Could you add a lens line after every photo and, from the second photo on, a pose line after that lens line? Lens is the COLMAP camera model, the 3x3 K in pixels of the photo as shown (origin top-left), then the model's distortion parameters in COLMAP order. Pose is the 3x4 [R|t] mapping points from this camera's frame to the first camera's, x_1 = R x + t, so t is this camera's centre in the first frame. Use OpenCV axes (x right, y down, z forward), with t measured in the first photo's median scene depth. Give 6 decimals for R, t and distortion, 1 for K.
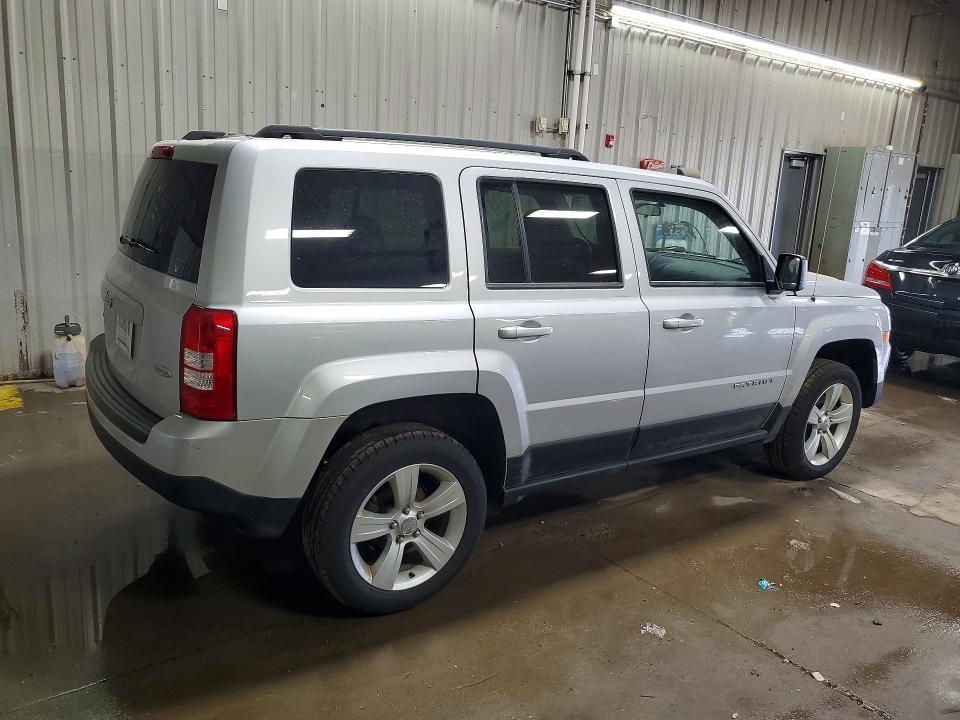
lens RADIAL K [[755.6, 0, 480.0], [0, 755.6, 360.0], [0, 0, 1]] dist [0.006439, 0.015979]
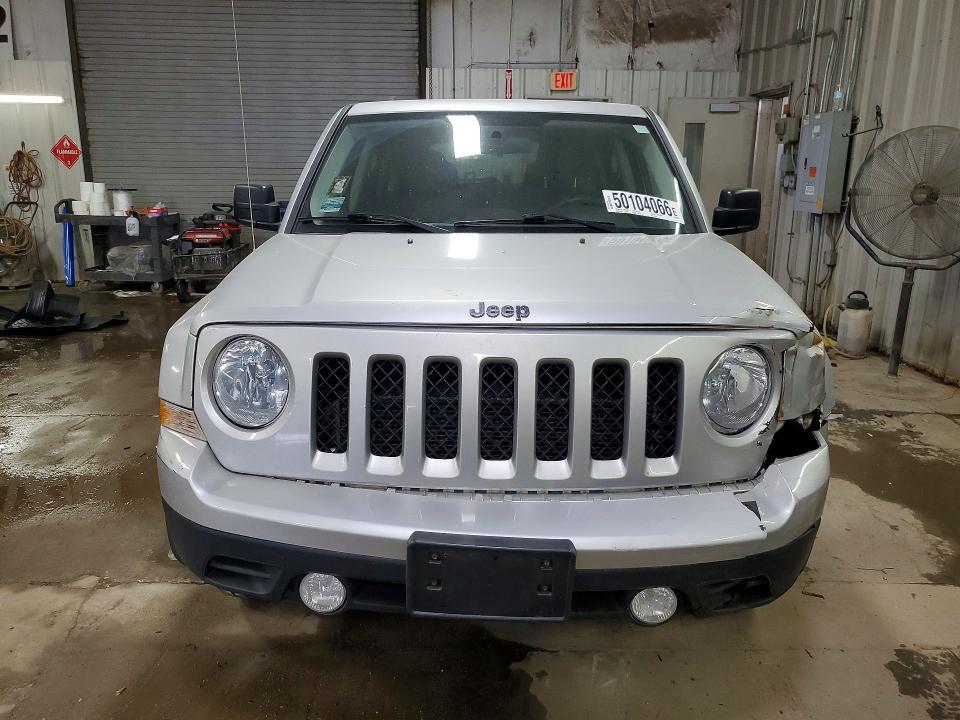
lens RADIAL K [[755.6, 0, 480.0], [0, 755.6, 360.0], [0, 0, 1]] dist [0.006439, 0.015979]
pose [[-0.573572, 0.153921, -0.804564, 0.447048], [-0.224545, 0.915023, 0.335131, -0.136831], [0.787778, 0.372882, -0.490270, 0.771045]]
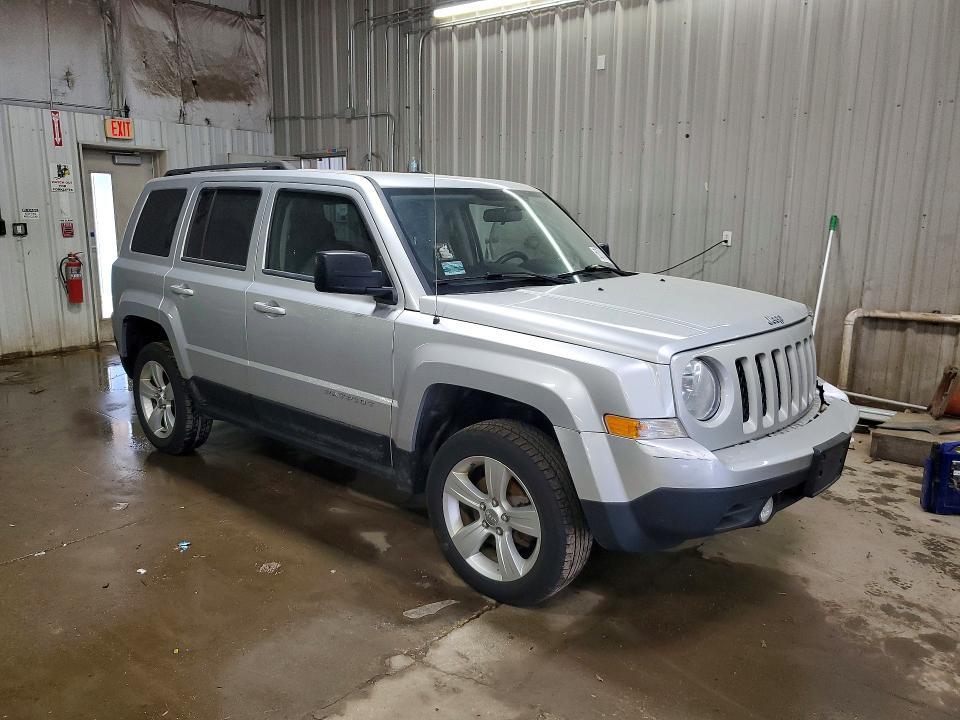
lens RADIAL K [[755.6, 0, 480.0], [0, 755.6, 360.0], [0, 0, 1]] dist [0.006439, 0.015979]
pose [[0.246867, 0.140667, -0.958785, 0.594348], [-0.222286, 0.971246, 0.085261, -0.058619], [0.943210, 0.192077, 0.271037, 0.428677]]
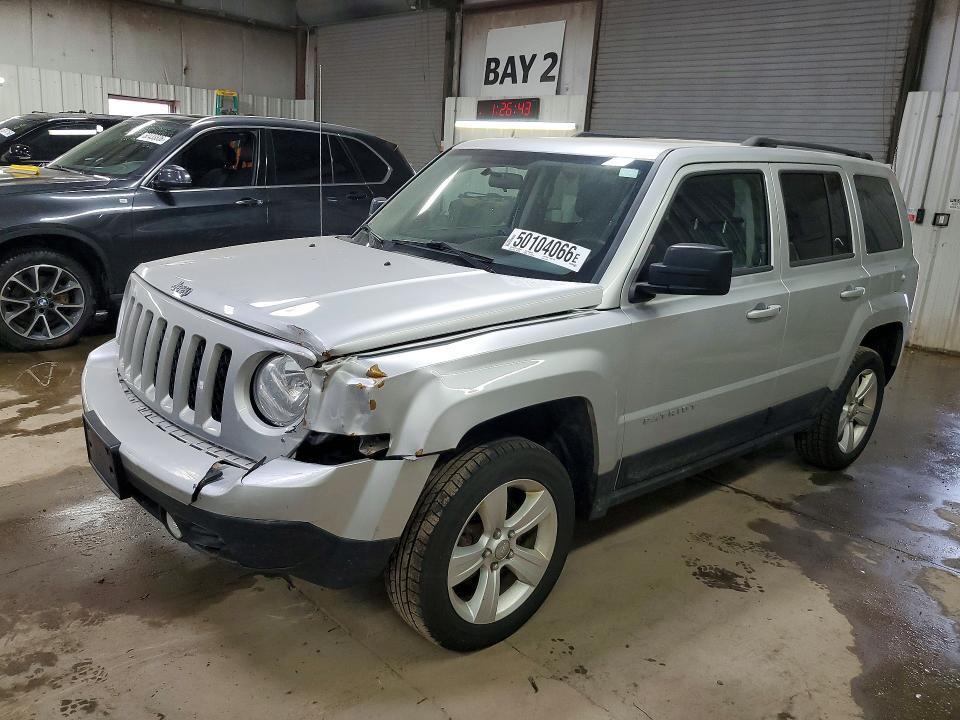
lens RADIAL K [[755.6, 0, 480.0], [0, 755.6, 360.0], [0, 0, 1]] dist [0.006439, 0.015979]
pose [[-0.985803, -0.079626, -0.147823, 0.189474], [-0.140586, 0.872795, 0.467401, -0.216254], [0.091801, 0.481547, -0.871599, 0.960755]]
